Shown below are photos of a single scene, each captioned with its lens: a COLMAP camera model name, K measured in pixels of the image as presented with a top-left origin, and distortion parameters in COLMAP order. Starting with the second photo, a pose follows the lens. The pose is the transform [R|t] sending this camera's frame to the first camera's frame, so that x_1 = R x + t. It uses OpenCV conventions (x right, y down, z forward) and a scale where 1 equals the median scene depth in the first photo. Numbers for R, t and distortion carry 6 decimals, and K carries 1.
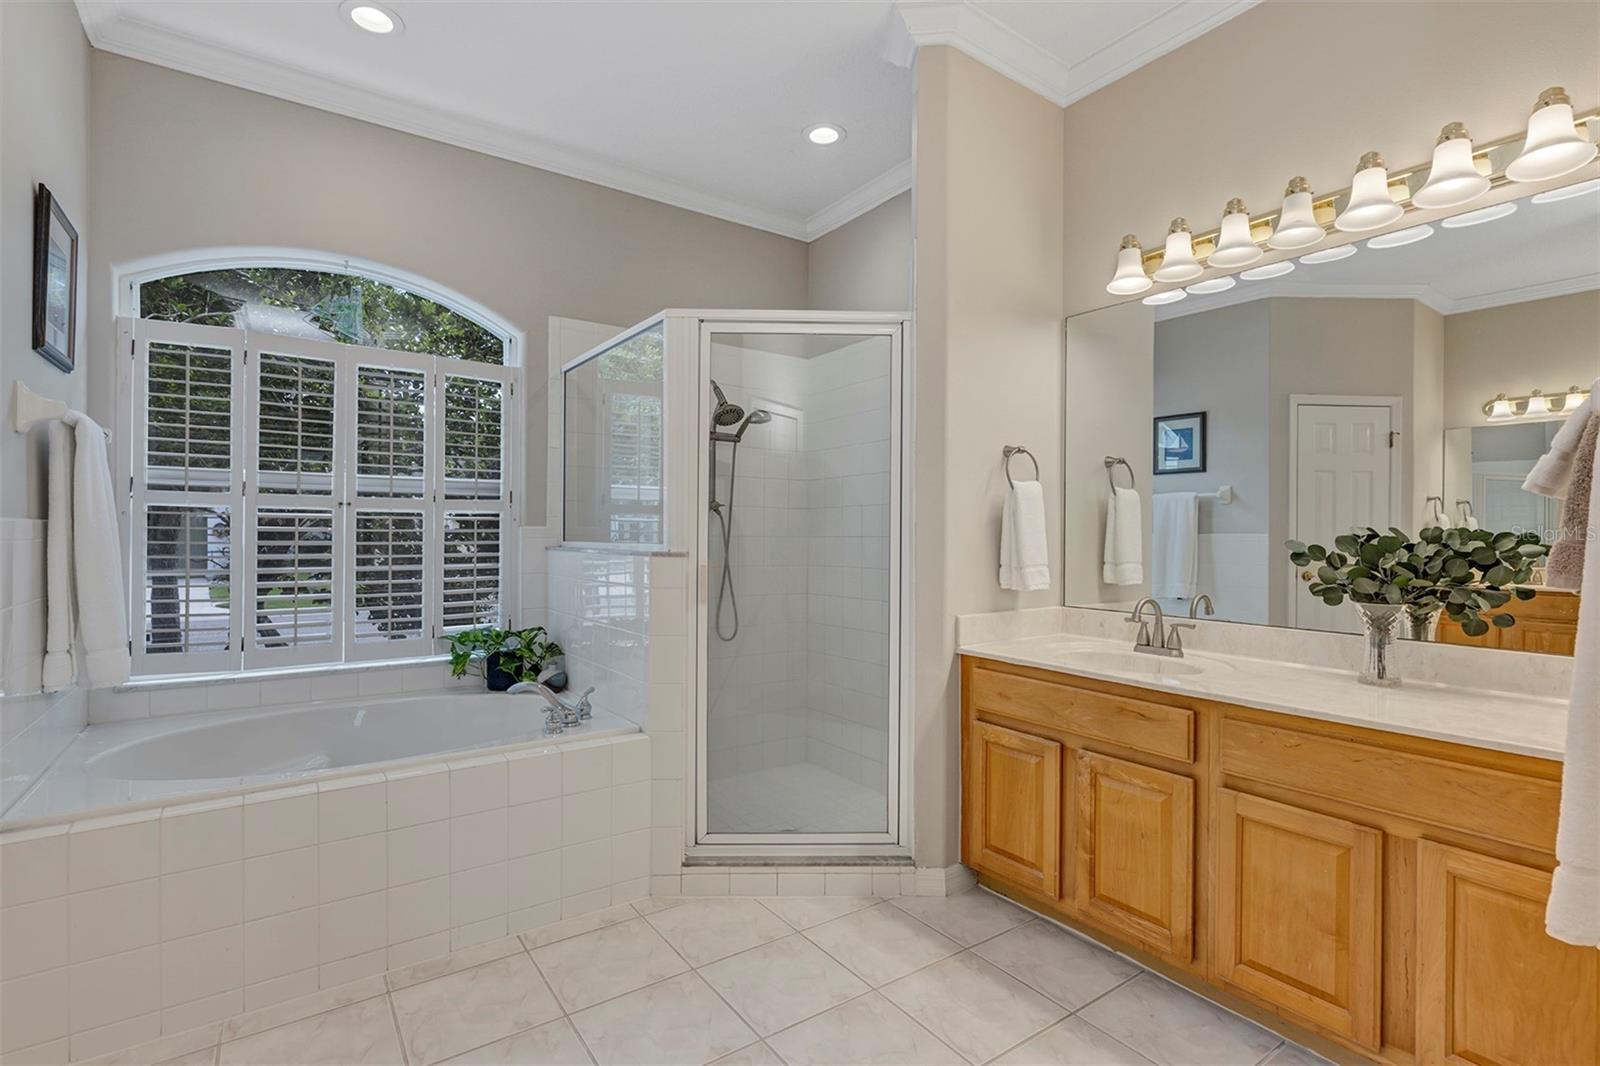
lens RADIAL K [[756.6, 0, 796.7], [0, 756.6, 539.2], [0, 0, 1]] dist [0.000485, -0.000740]
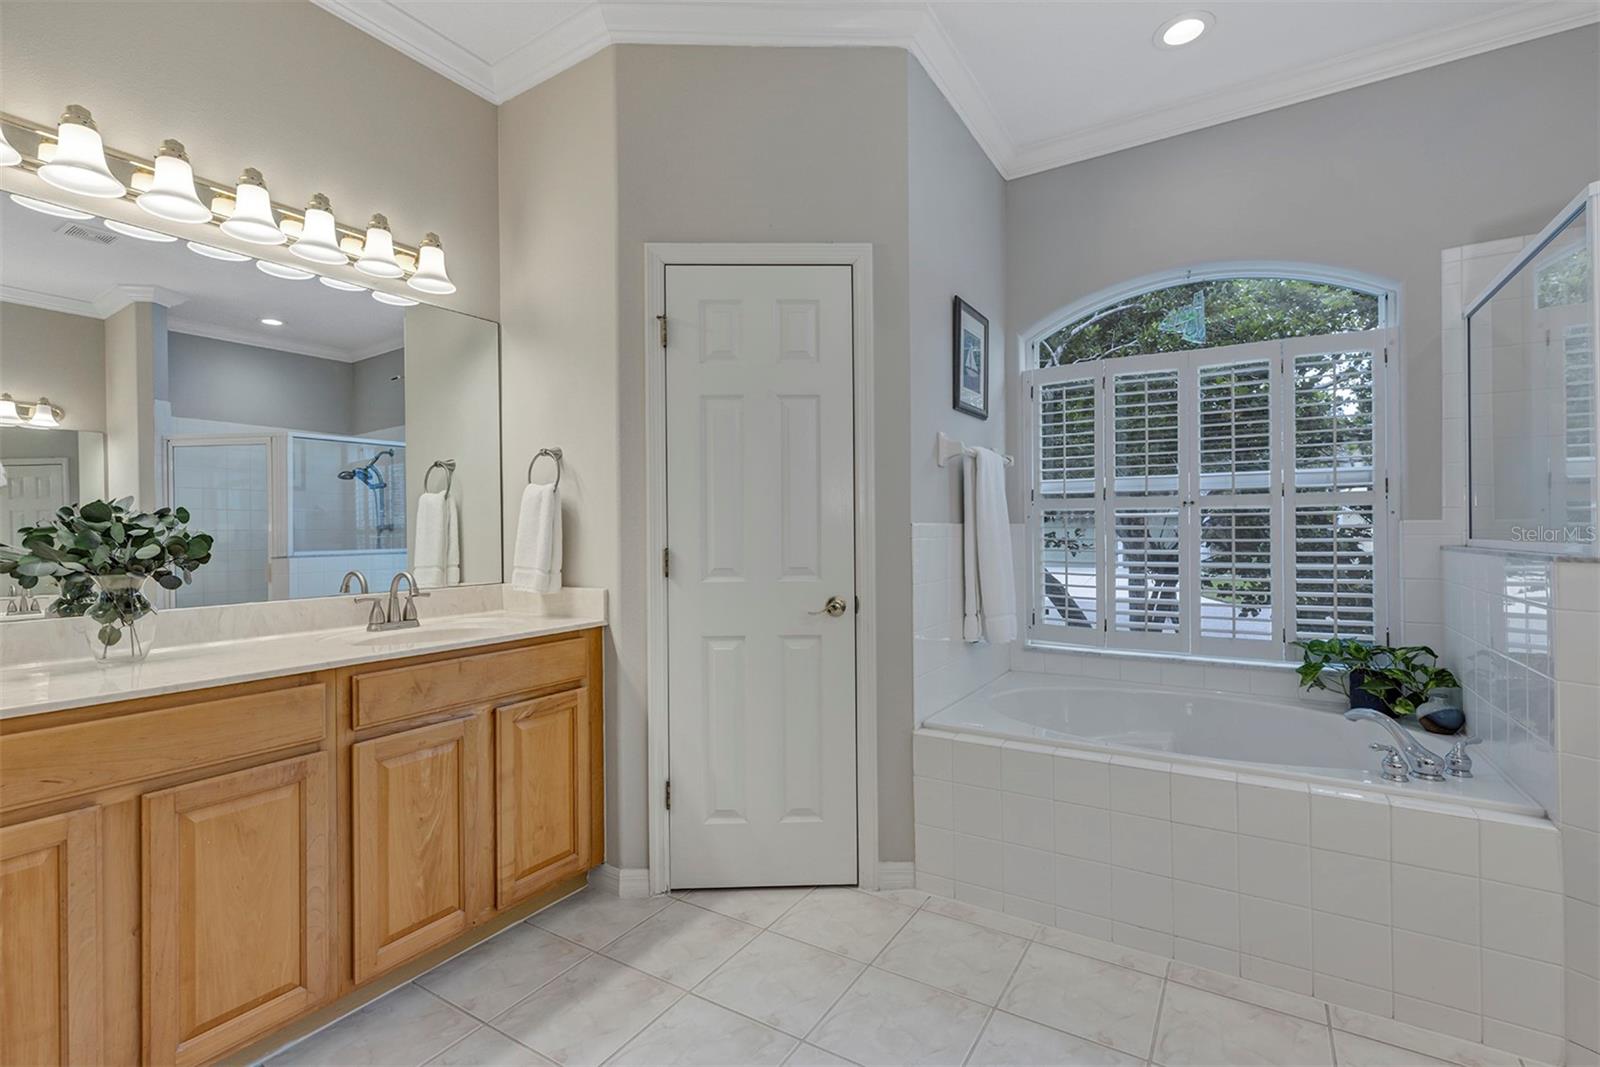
lens RADIAL K [[737.6, 0, 797.3], [0, 737.6, 526.7], [0, 0, 1]] dist [0.020424, 0.001133]
pose [[0.401798, -0.013416, -0.915630, 0.123695], [0.002265, 0.999904, -0.013657, -0.000499], [0.915725, 0.003414, 0.401790, 0.086069]]
